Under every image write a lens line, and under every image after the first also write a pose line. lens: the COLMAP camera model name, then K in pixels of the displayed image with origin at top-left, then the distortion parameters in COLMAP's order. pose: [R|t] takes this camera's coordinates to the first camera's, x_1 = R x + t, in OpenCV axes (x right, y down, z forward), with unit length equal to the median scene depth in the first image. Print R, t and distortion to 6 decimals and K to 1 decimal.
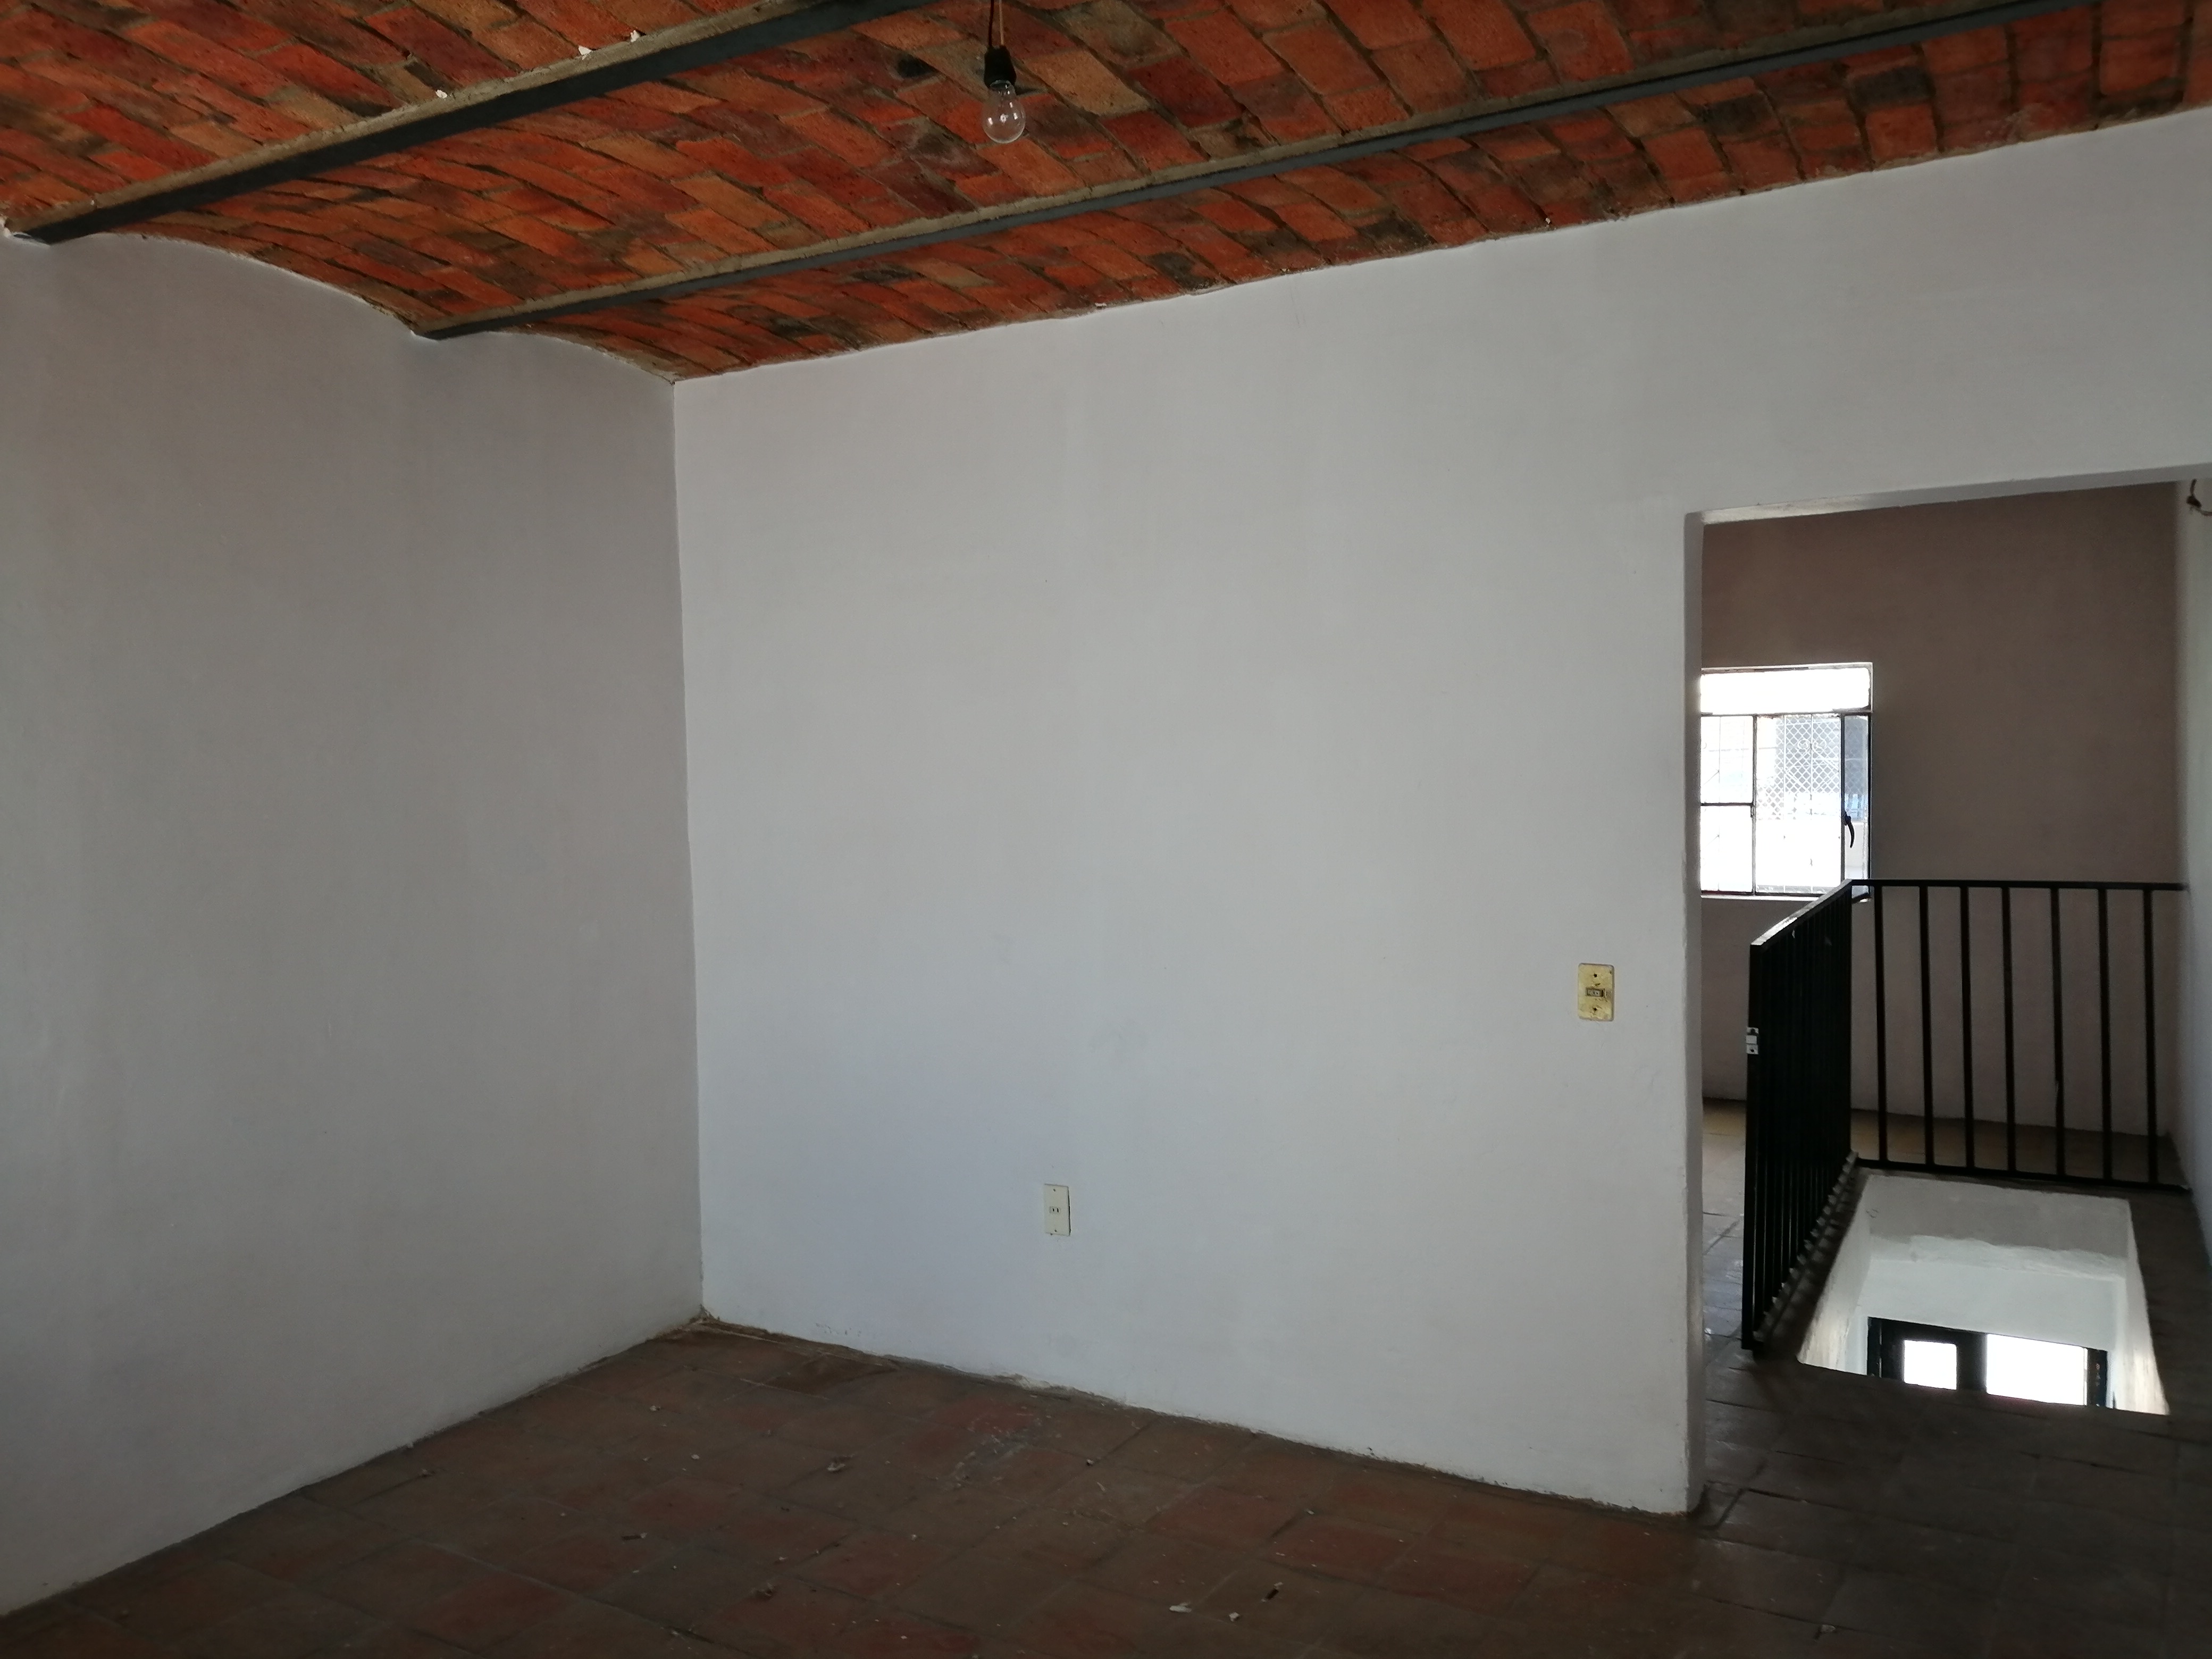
lens RADIAL K [[1720.3, 0, 1106.0], [0, 1720.3, 829.5], [0, 0, 1]] dist [-0.005974, -0.006813]
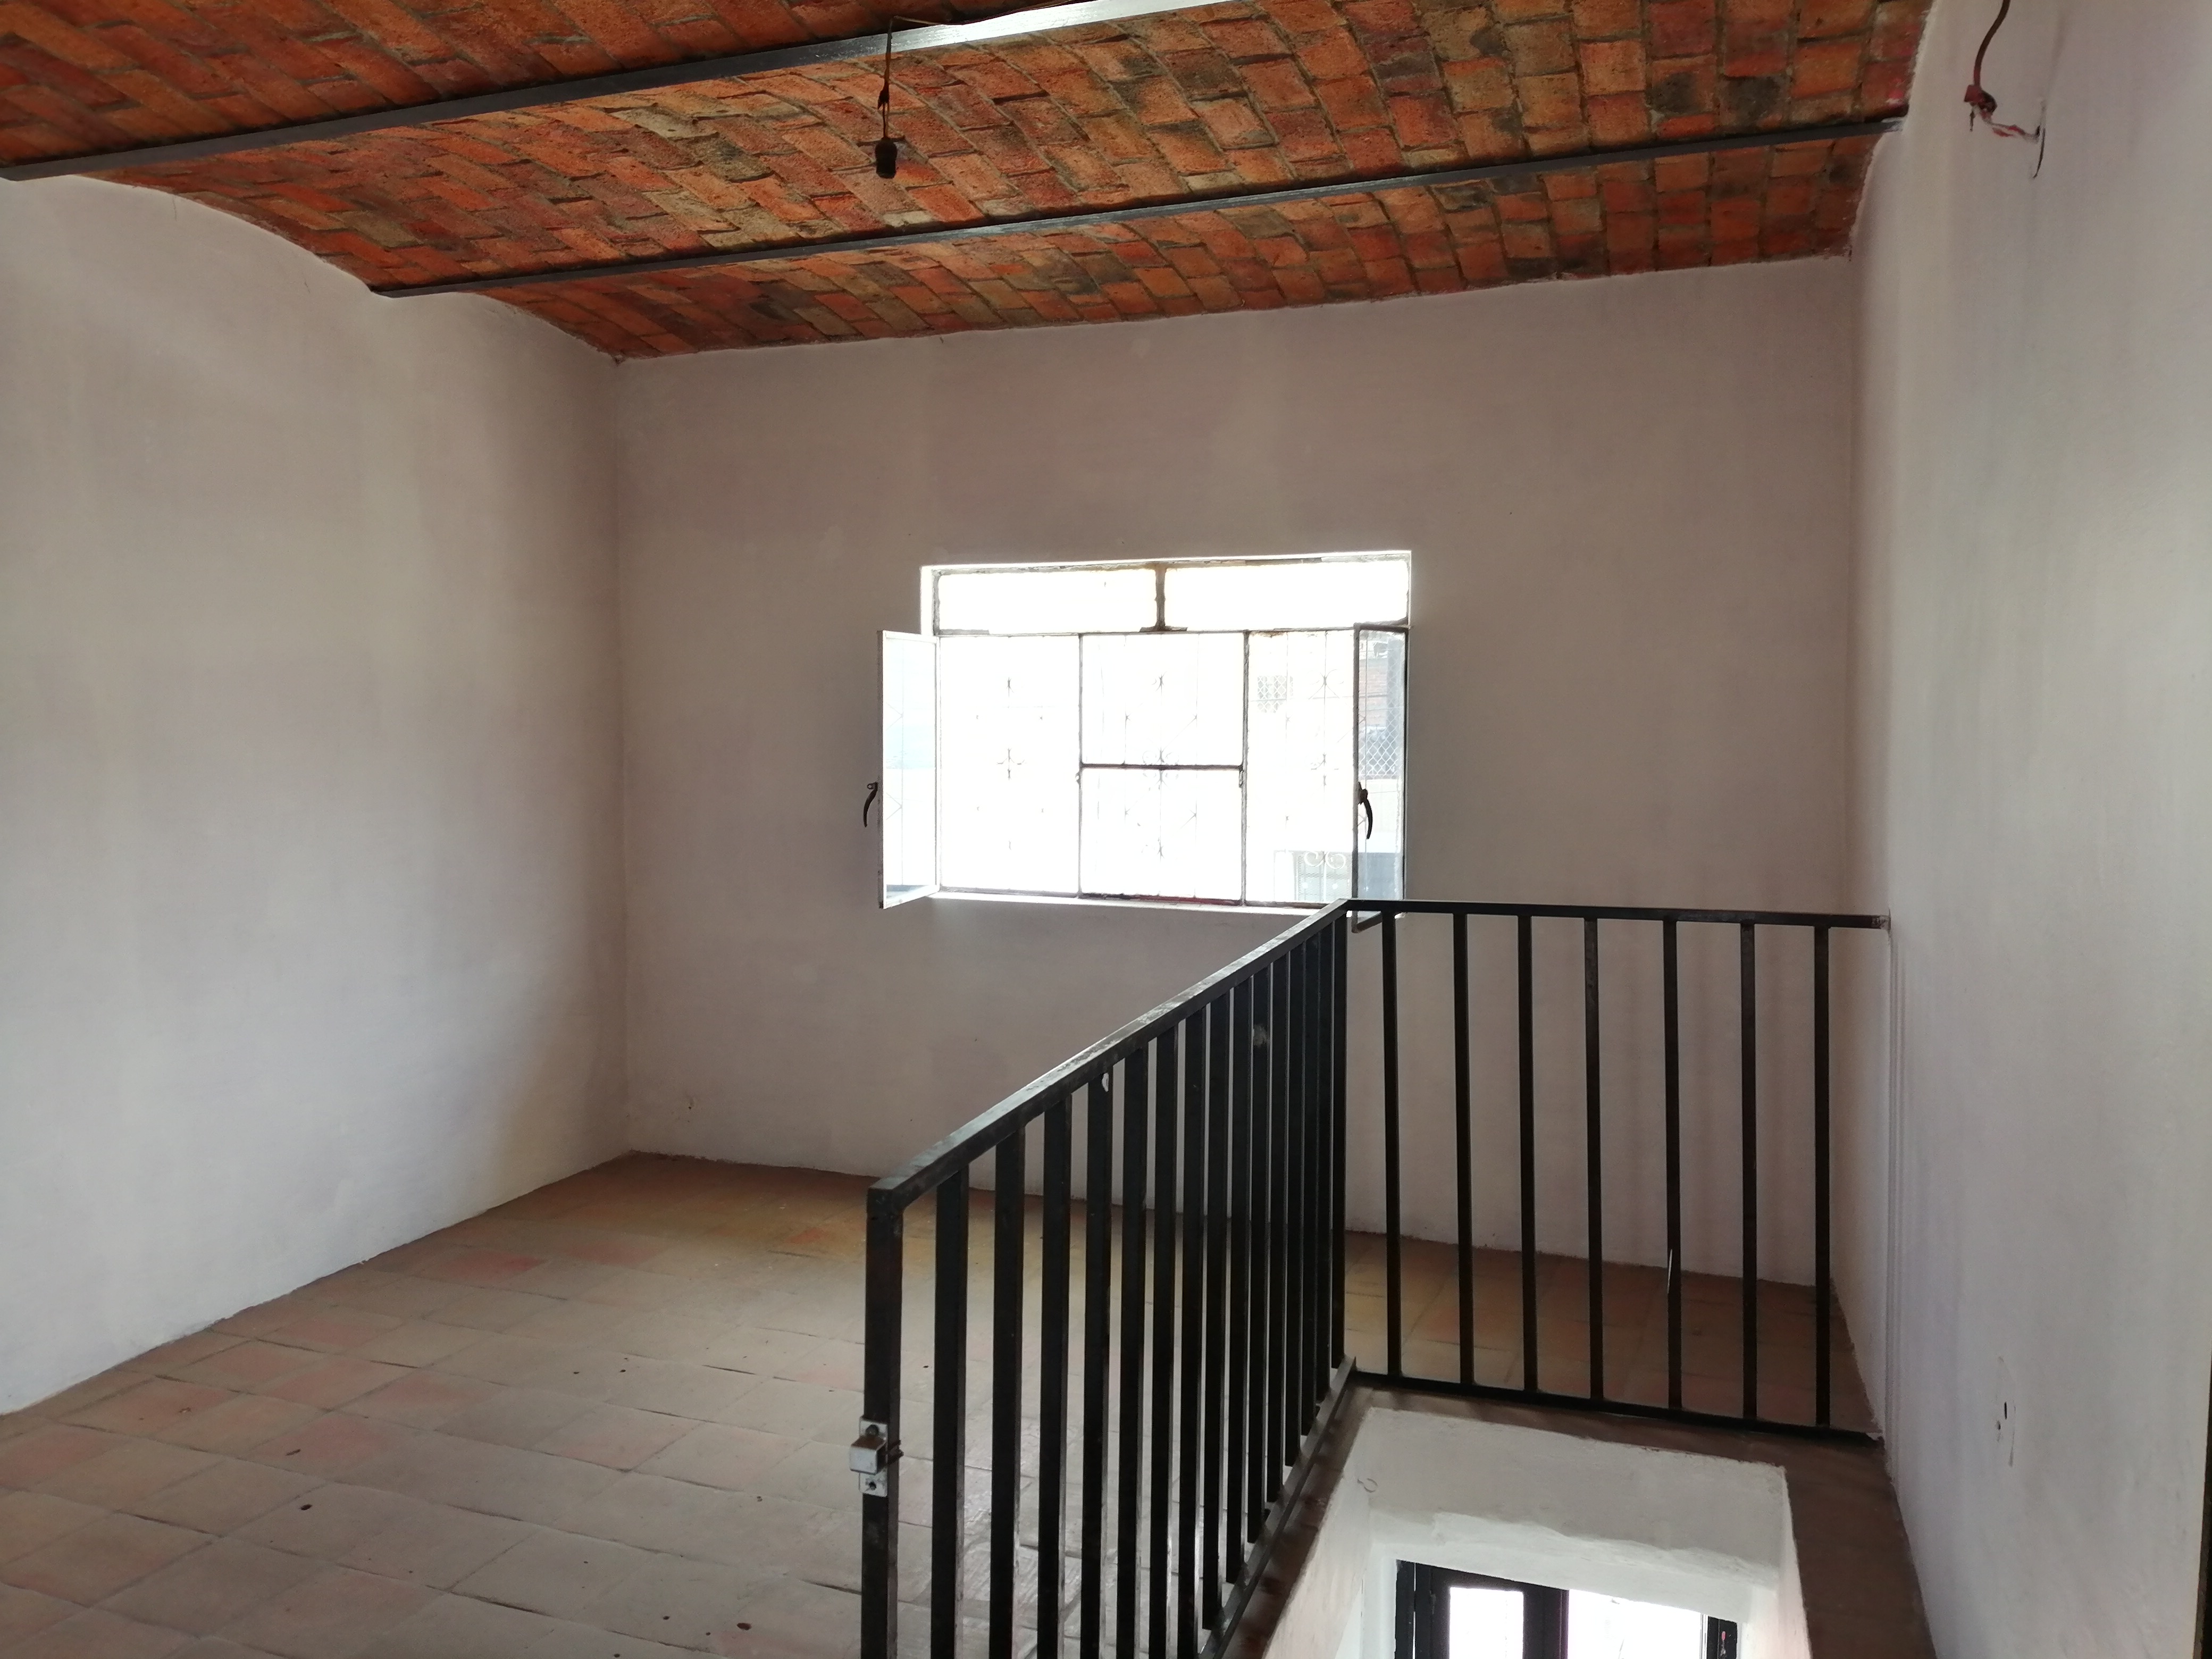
lens RADIAL K [[1647.1, 0, 1102.1], [0, 1647.1, 808.2], [0, 0, 1]] dist [0.066809, -0.110588]
pose [[0.984523, 0.009319, 0.175010, 0.254332], [-0.012022, 0.999824, 0.014393, -0.009038], [-0.174845, -0.016275, 0.984461, 0.462863]]
